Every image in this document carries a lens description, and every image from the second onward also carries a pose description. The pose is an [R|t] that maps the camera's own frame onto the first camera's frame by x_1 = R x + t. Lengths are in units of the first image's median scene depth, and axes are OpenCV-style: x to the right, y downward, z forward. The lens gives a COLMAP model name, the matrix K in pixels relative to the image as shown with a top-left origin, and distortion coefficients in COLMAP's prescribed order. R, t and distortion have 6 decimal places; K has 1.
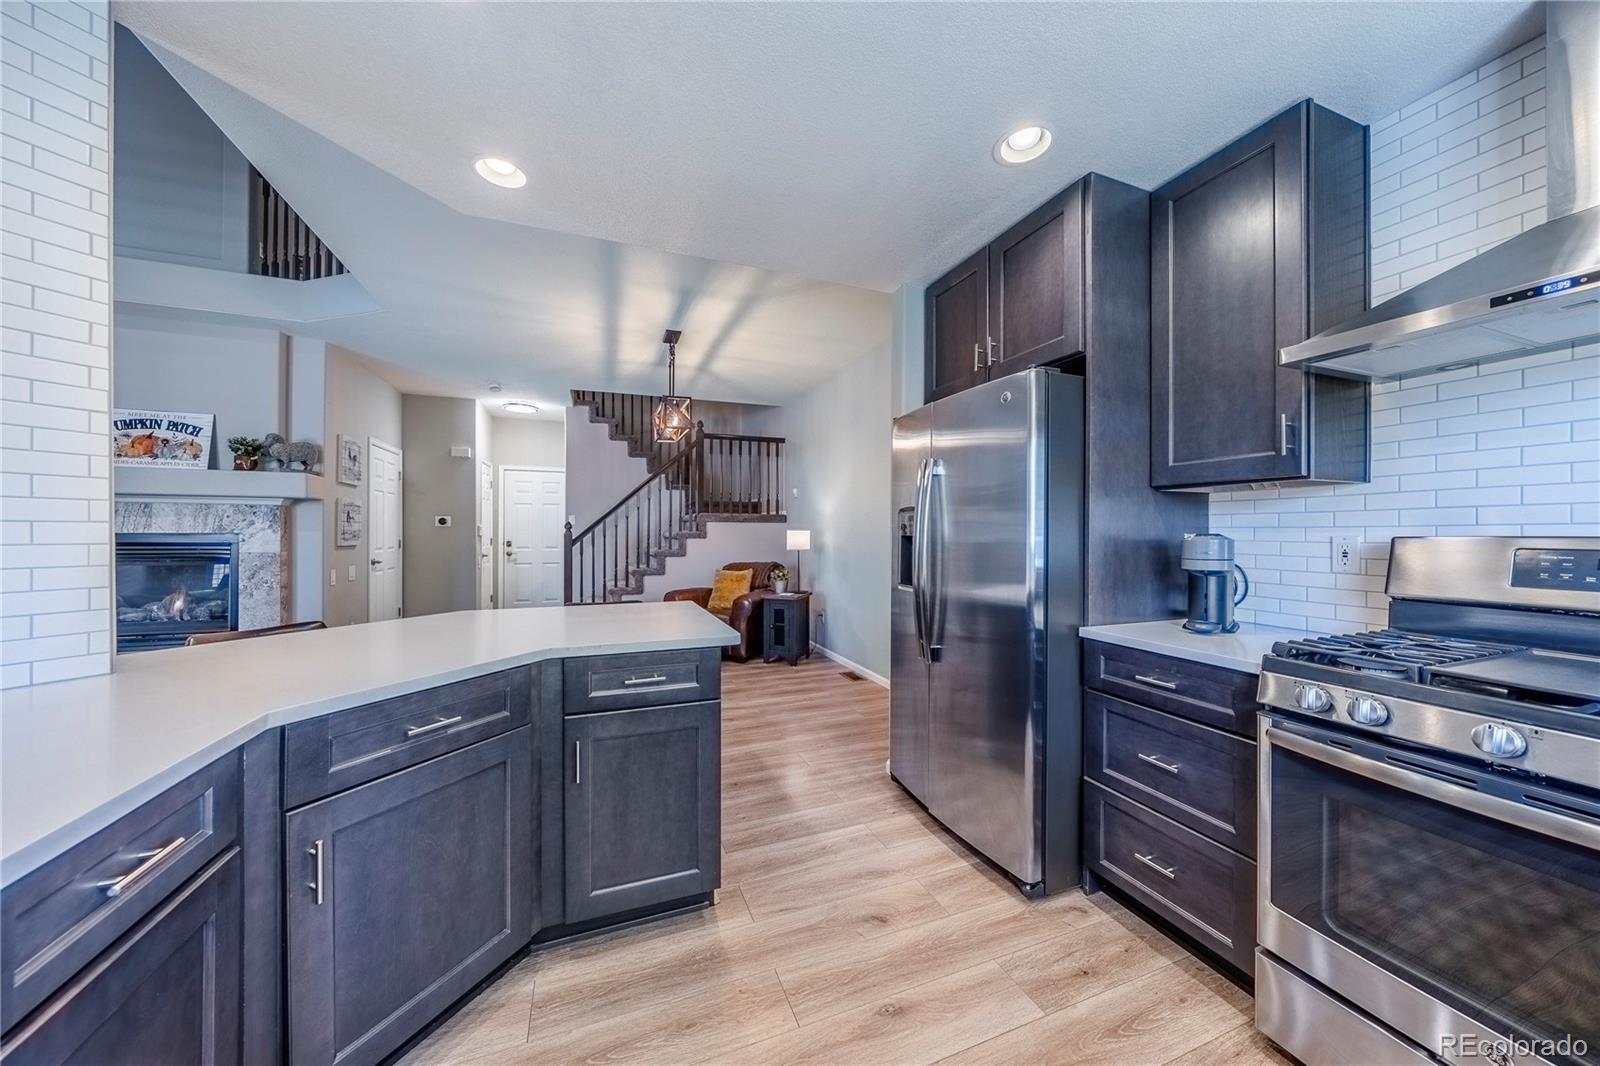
lens RADIAL K [[552.0, 0, 796.1], [0, 552.0, 530.2], [0, 0, 1]] dist [0.003095, 0.000058]
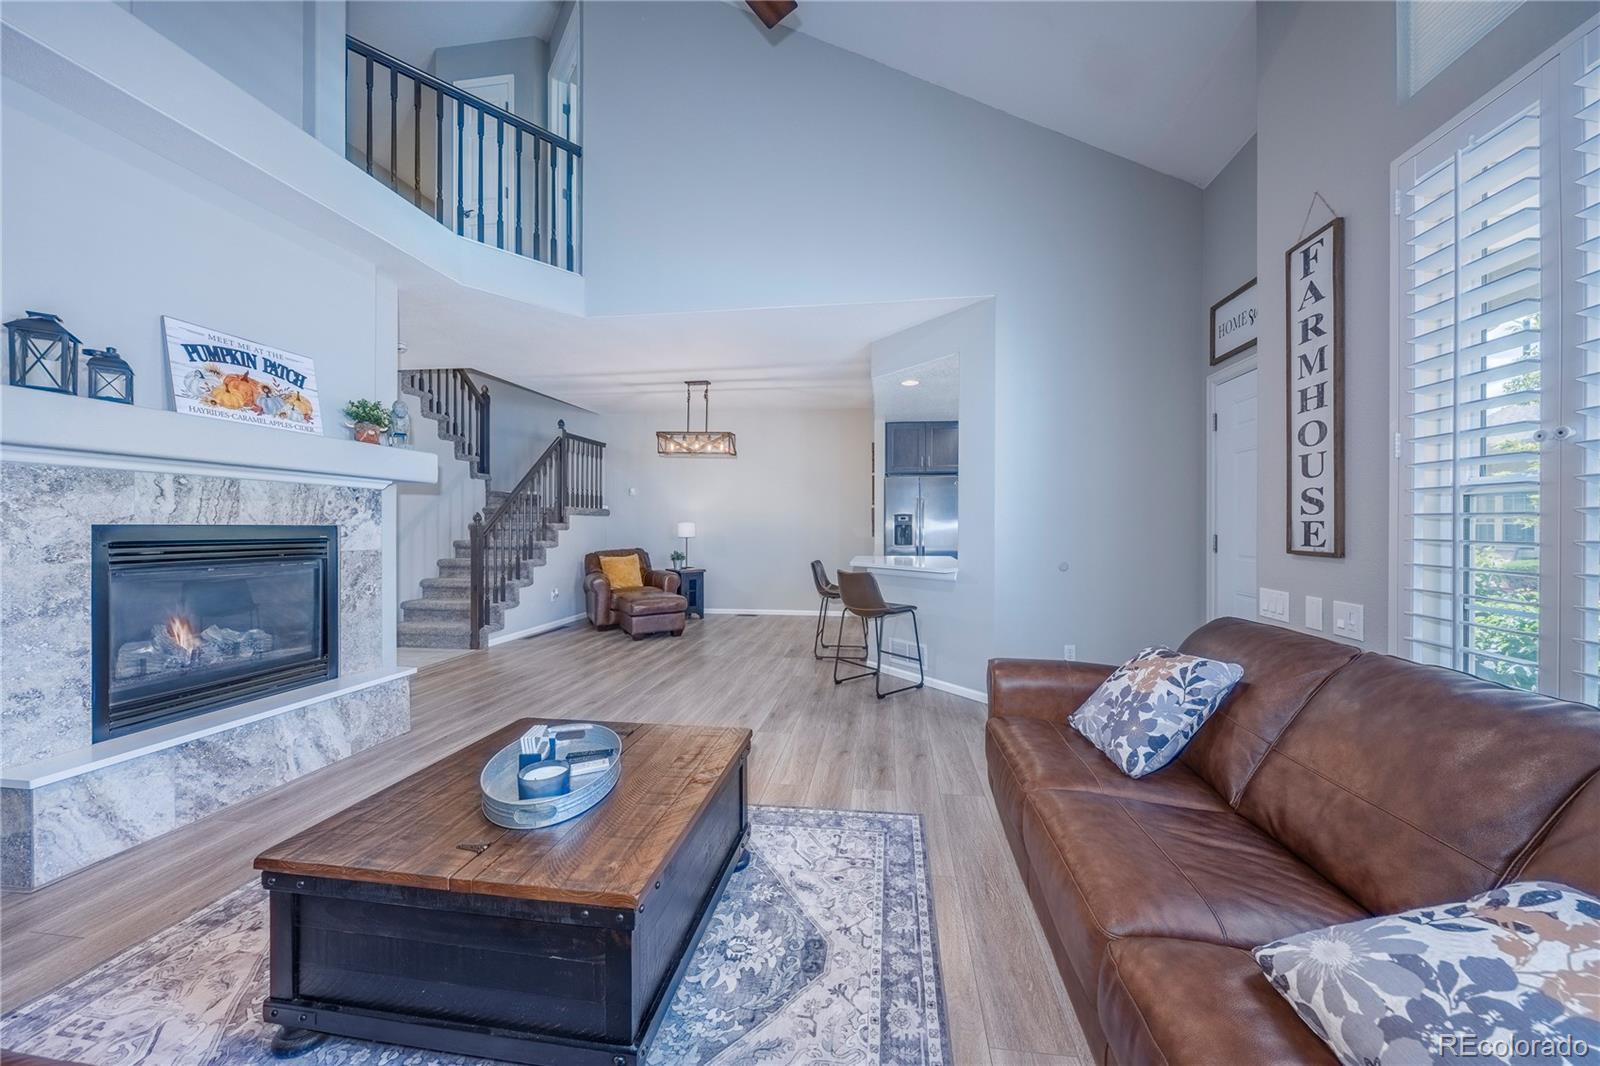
lens RADIAL K [[552.0, 0, 823.9], [0, 552.0, 523.1], [0, 0, 1]] dist [0.003095, 0.000058]
pose [[0.462115, 0.001160, 0.886819, -4.246919], [-0.002328, 0.999997, -0.000095, 0.004139], [-0.886817, -0.002021, 0.462117, 0.255057]]
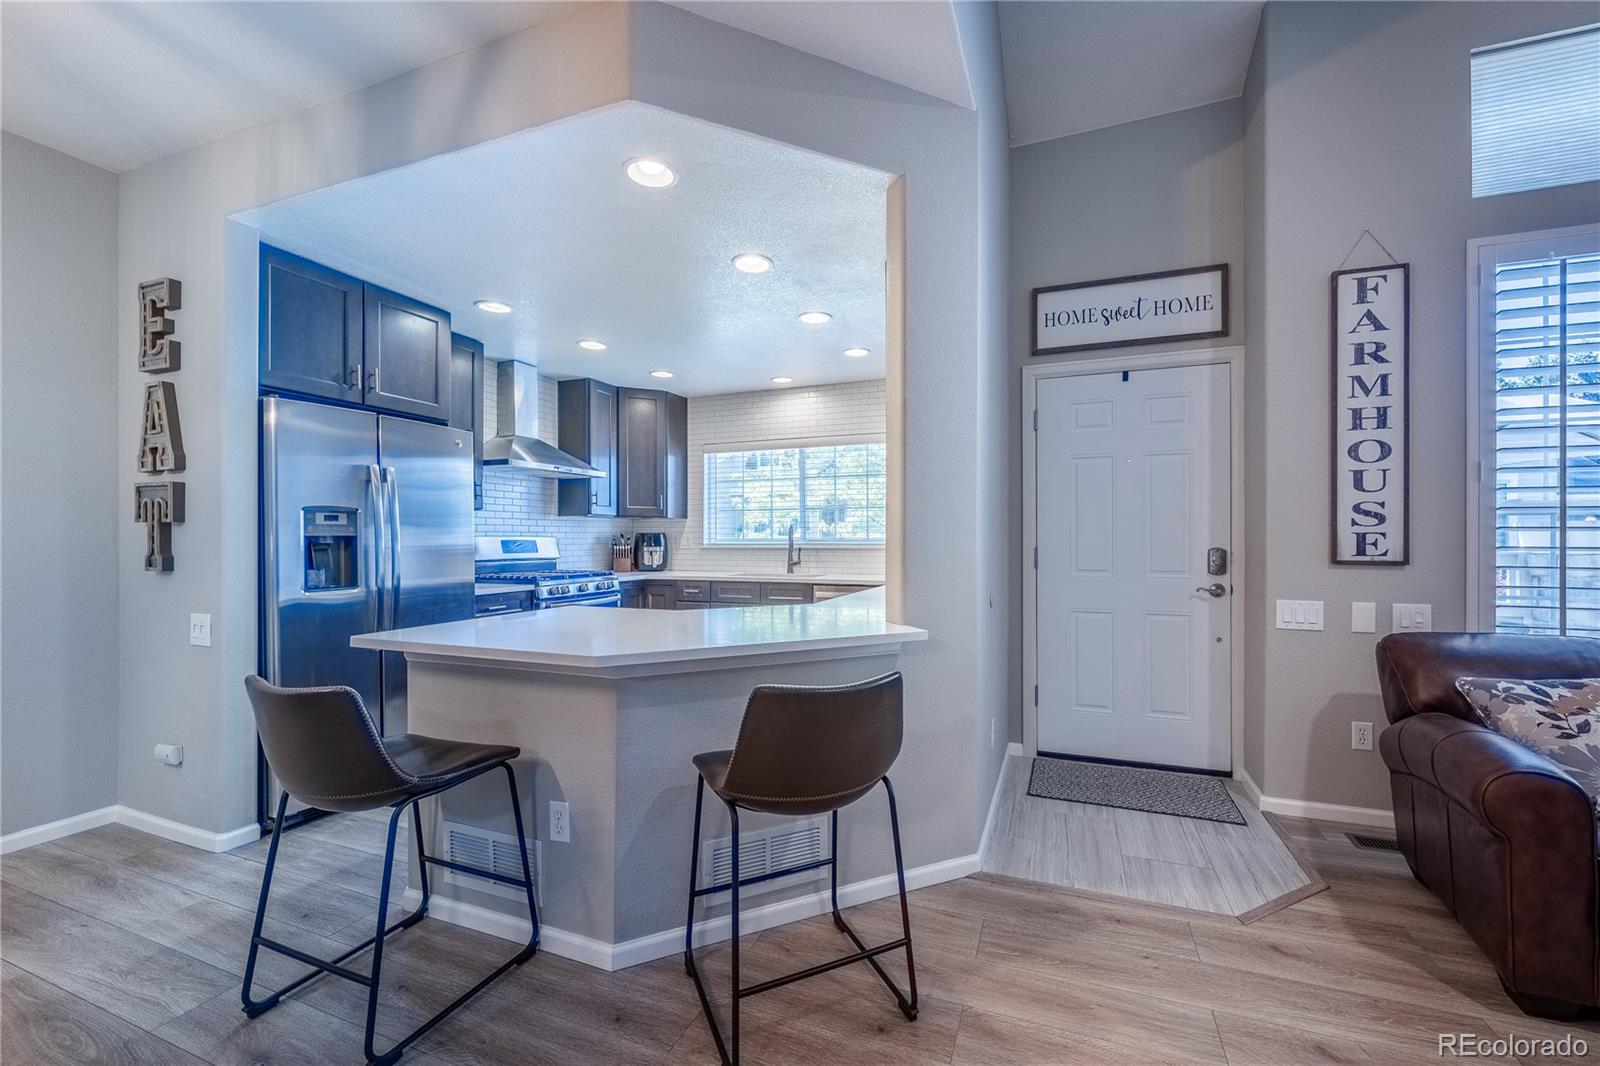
lens RADIAL K [[630.3, 0, 835.2], [0, 630.3, 540.1], [0, 0, 1]] dist [-0.008044, 0.000496]
pose [[-0.754046, -0.001781, 0.656819, -2.173643], [-0.003523, 0.999993, -0.001334, 0.027856], [-0.656812, -0.003320, -0.754047, 2.340883]]
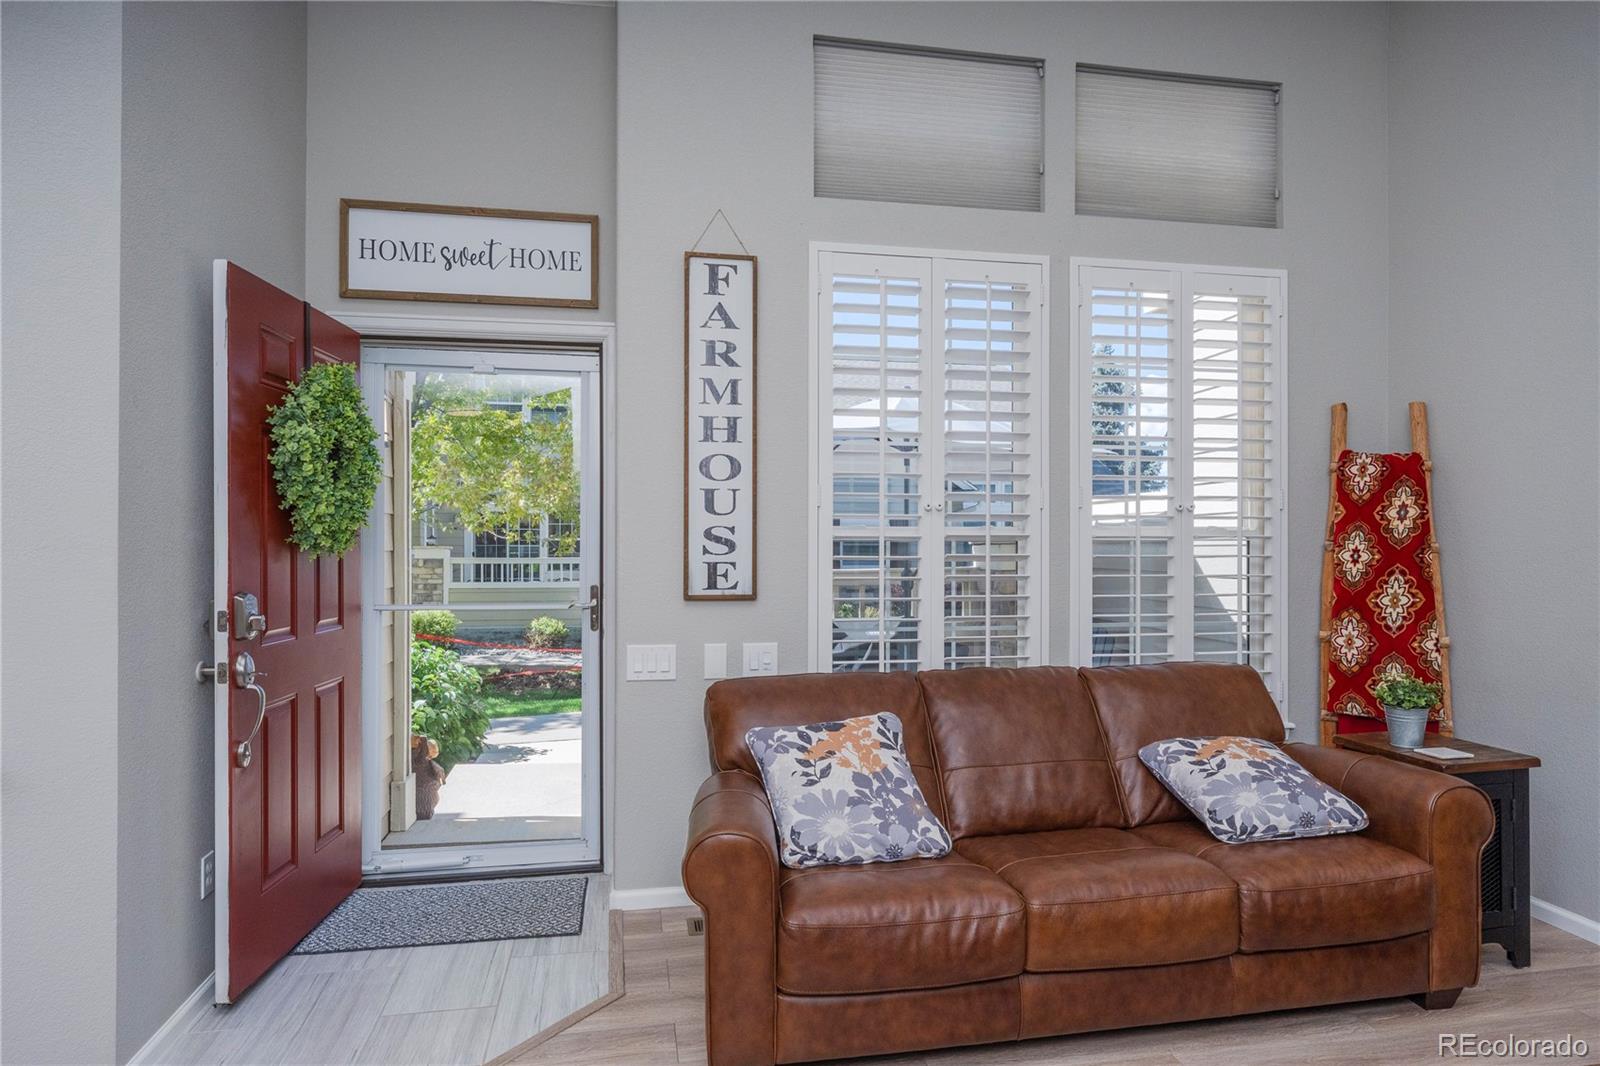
lens RADIAL K [[940.2, 0, 807.8], [0, 940.2, 541.3], [0, 0, 1]] dist [0.004529, -0.000865]
pose [[-0.985091, -0.001097, 0.172031, -2.820218], [-0.001954, 0.999987, -0.004813, -0.049855], [-0.172023, -0.005078, -0.985080, 2.212651]]
